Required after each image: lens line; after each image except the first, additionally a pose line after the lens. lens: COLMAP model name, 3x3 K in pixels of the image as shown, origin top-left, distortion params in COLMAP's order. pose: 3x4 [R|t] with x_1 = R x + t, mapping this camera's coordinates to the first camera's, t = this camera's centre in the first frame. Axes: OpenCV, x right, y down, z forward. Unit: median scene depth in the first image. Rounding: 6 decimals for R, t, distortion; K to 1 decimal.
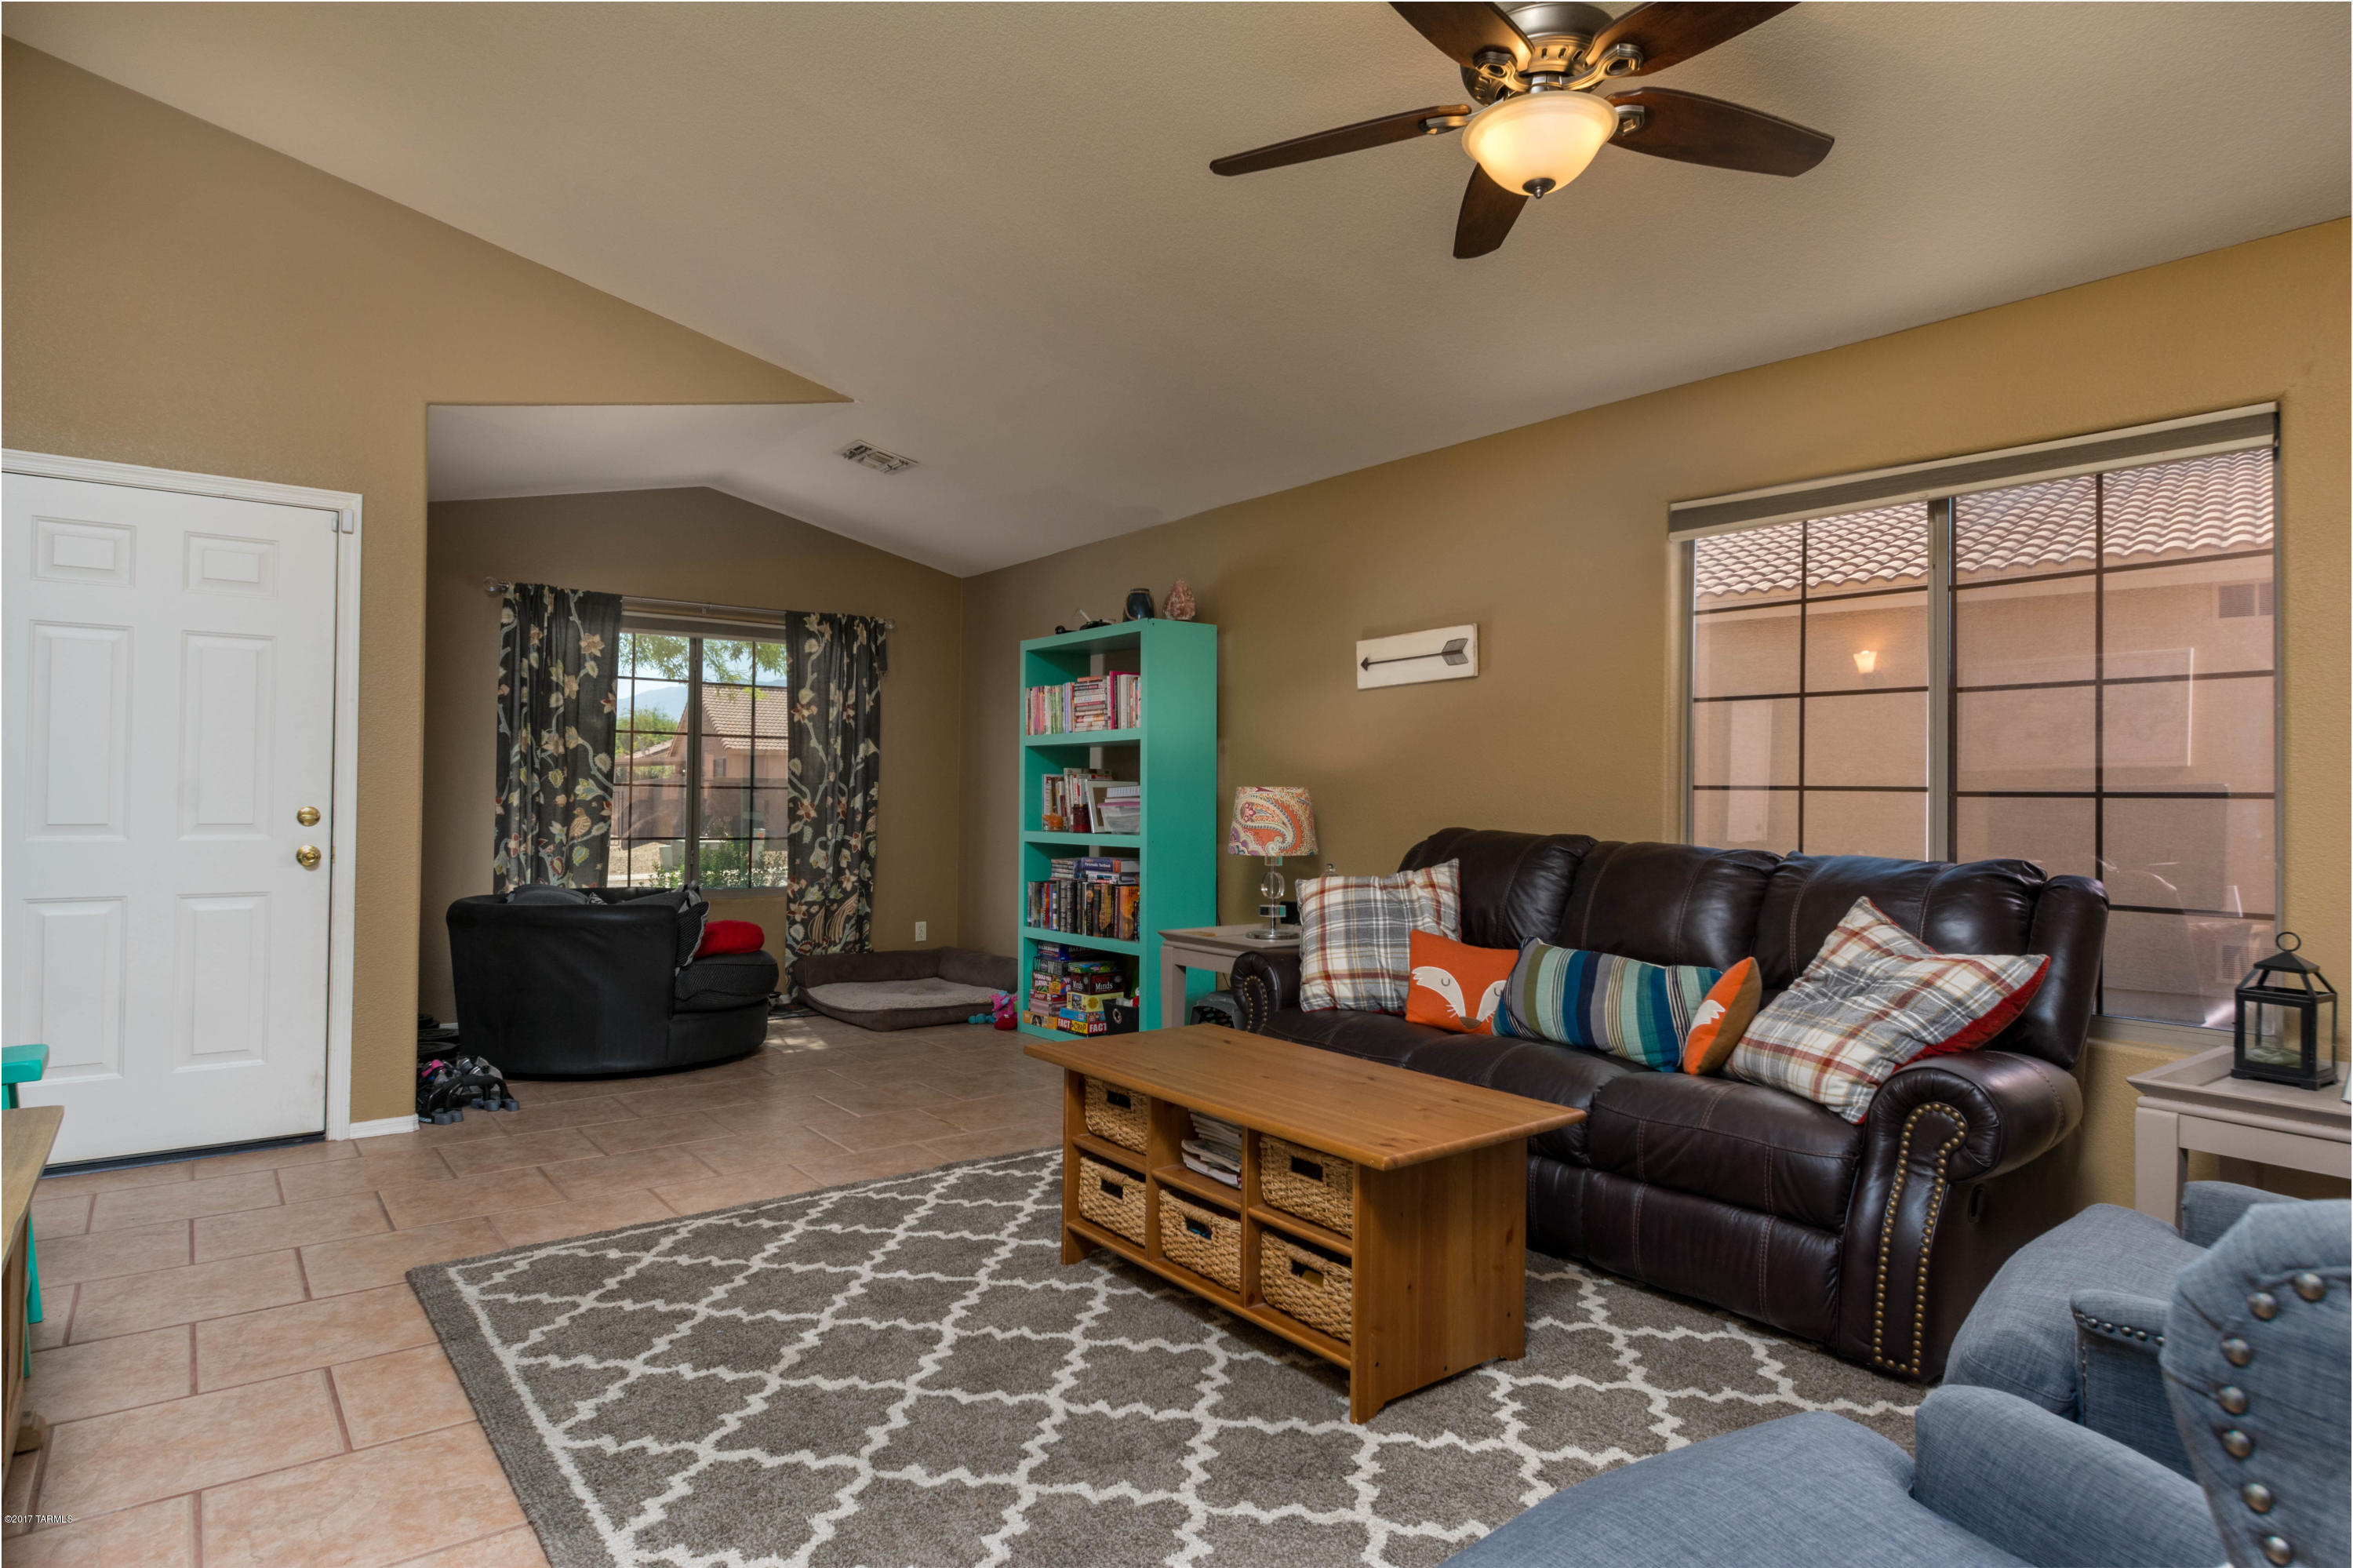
lens RADIAL K [[1297.9, 0, 1176.5], [0, 1297.9, 784.0], [0, 0, 1]] dist [-0.003138, -0.000605]
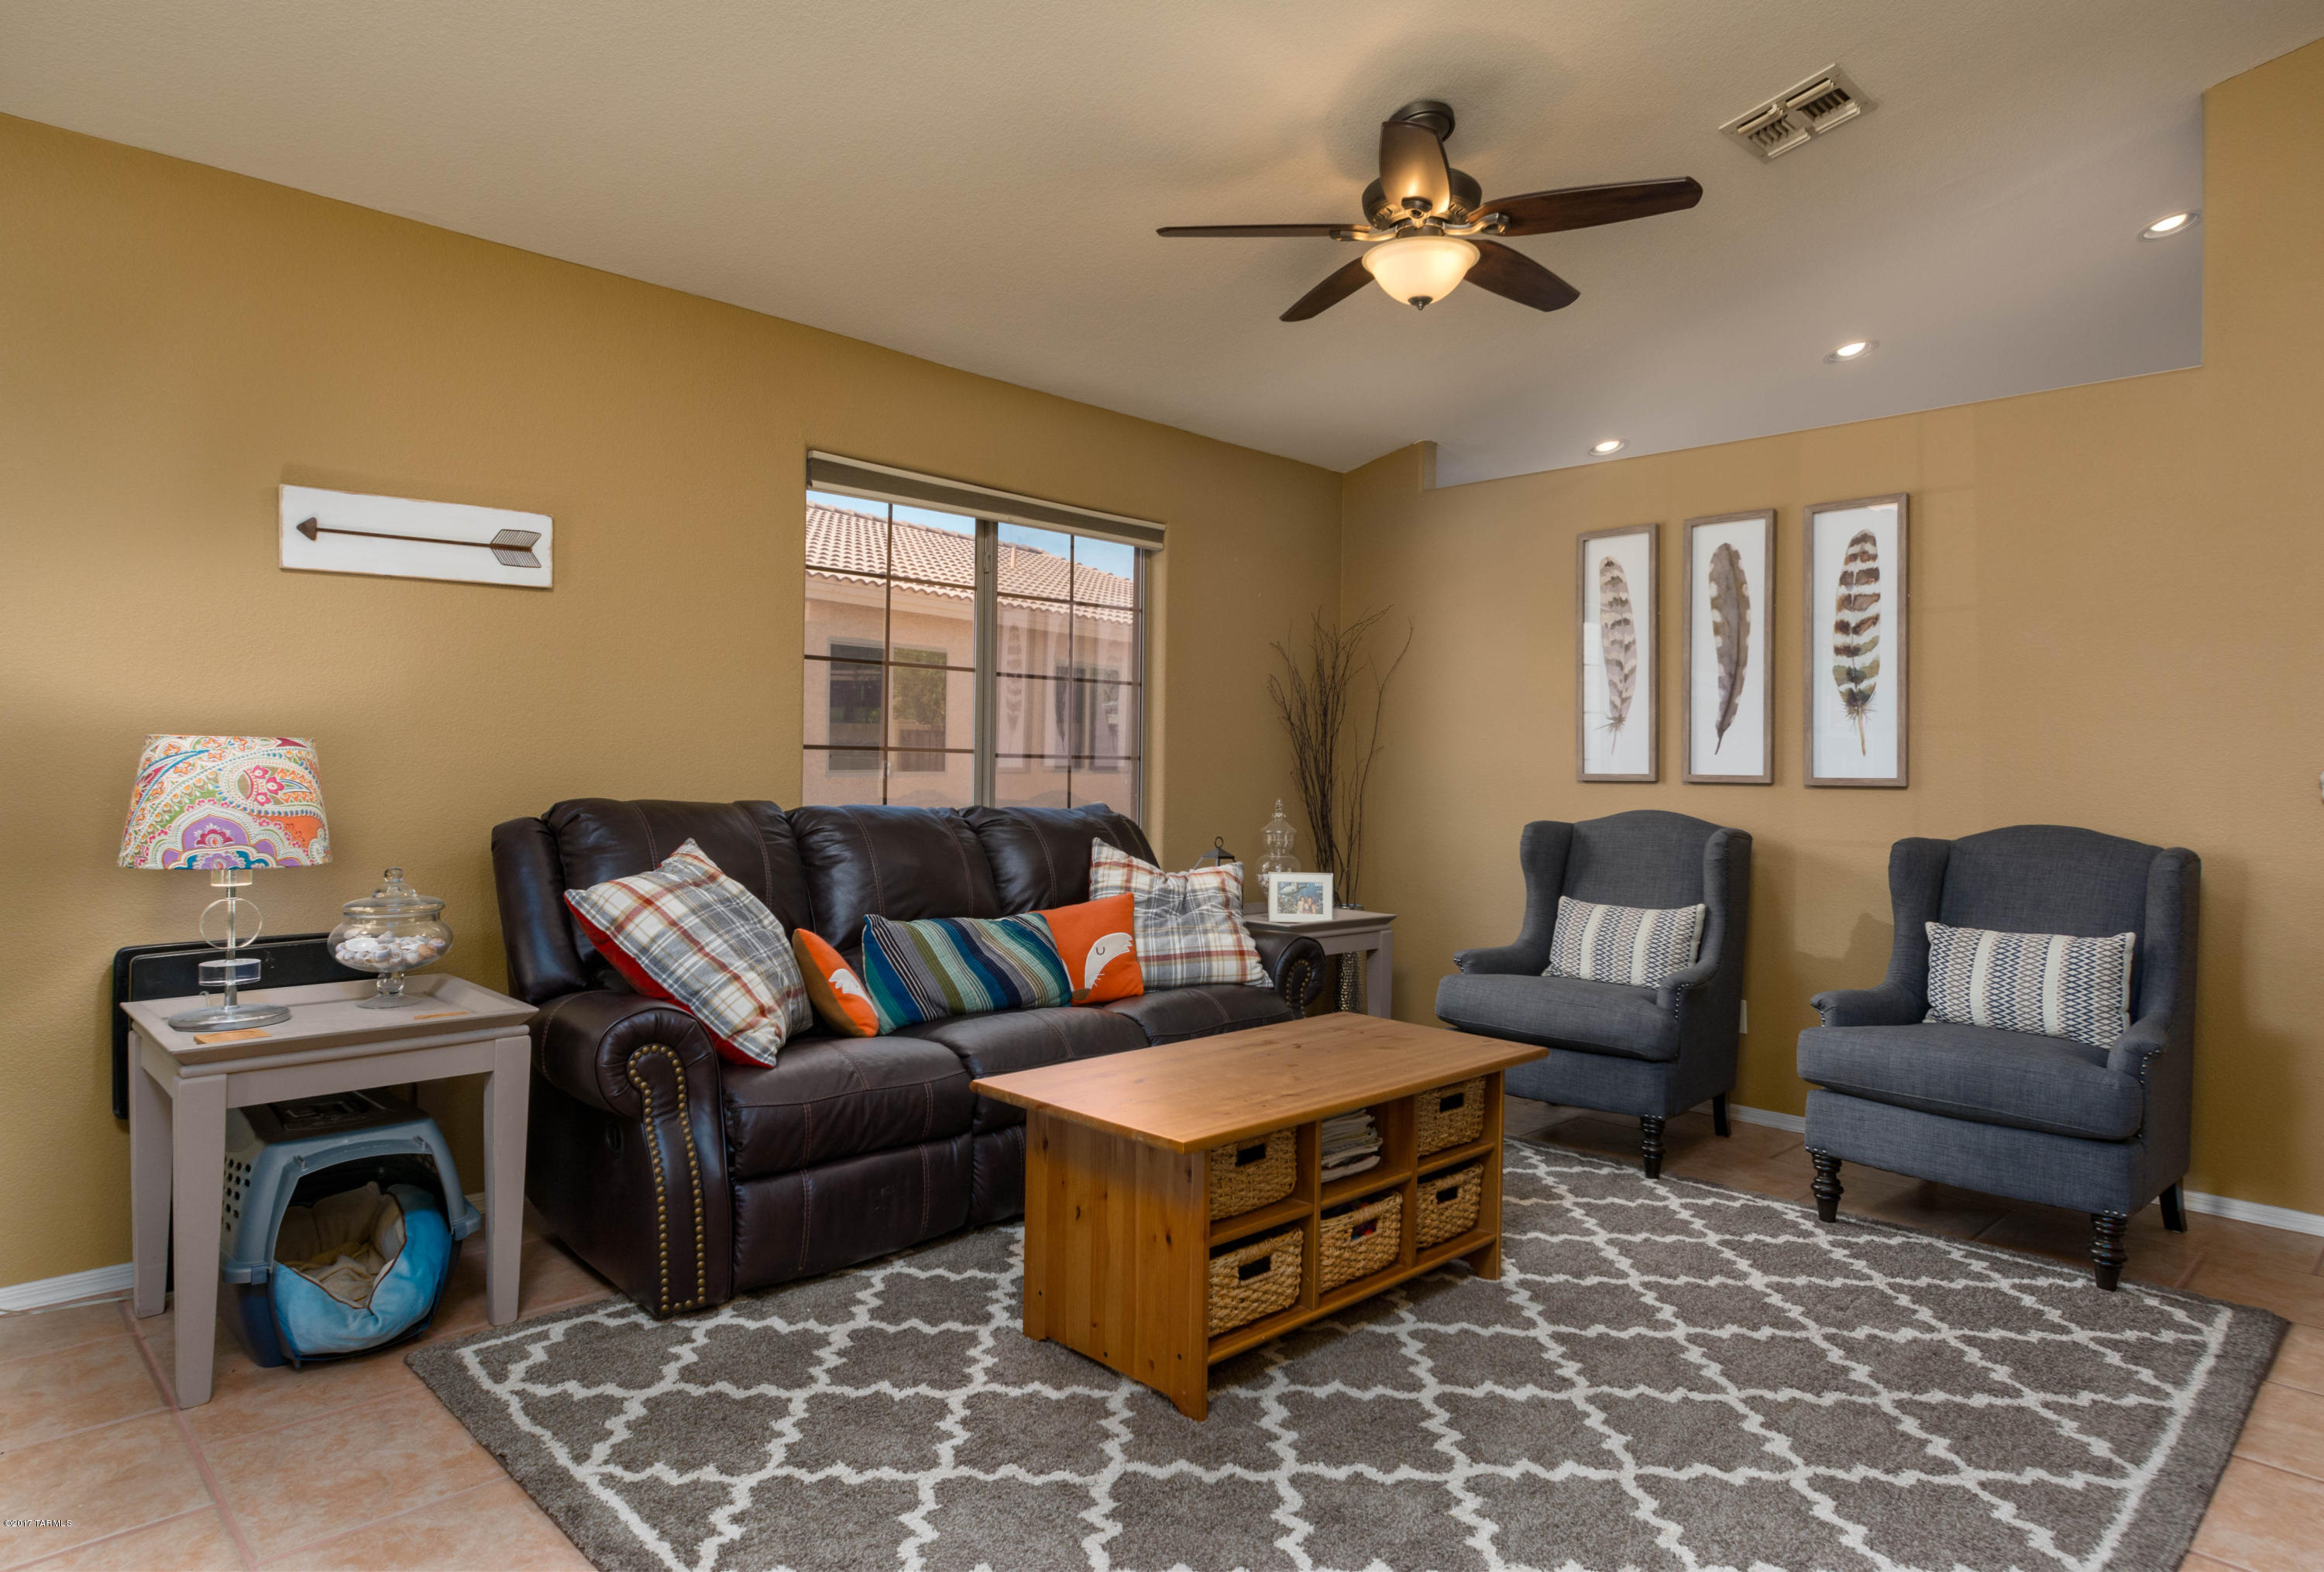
lens RADIAL K [[1366.8, 0, 1165.3], [0, 1366.8, 743.2], [0, 0, 1]] dist [-0.019751, 0.000551]
pose [[-0.124855, 0.002723, 0.992171, -0.769962], [-0.024072, 0.999694, -0.005773, -0.001392], [-0.991883, -0.024604, -0.124752, 1.035652]]
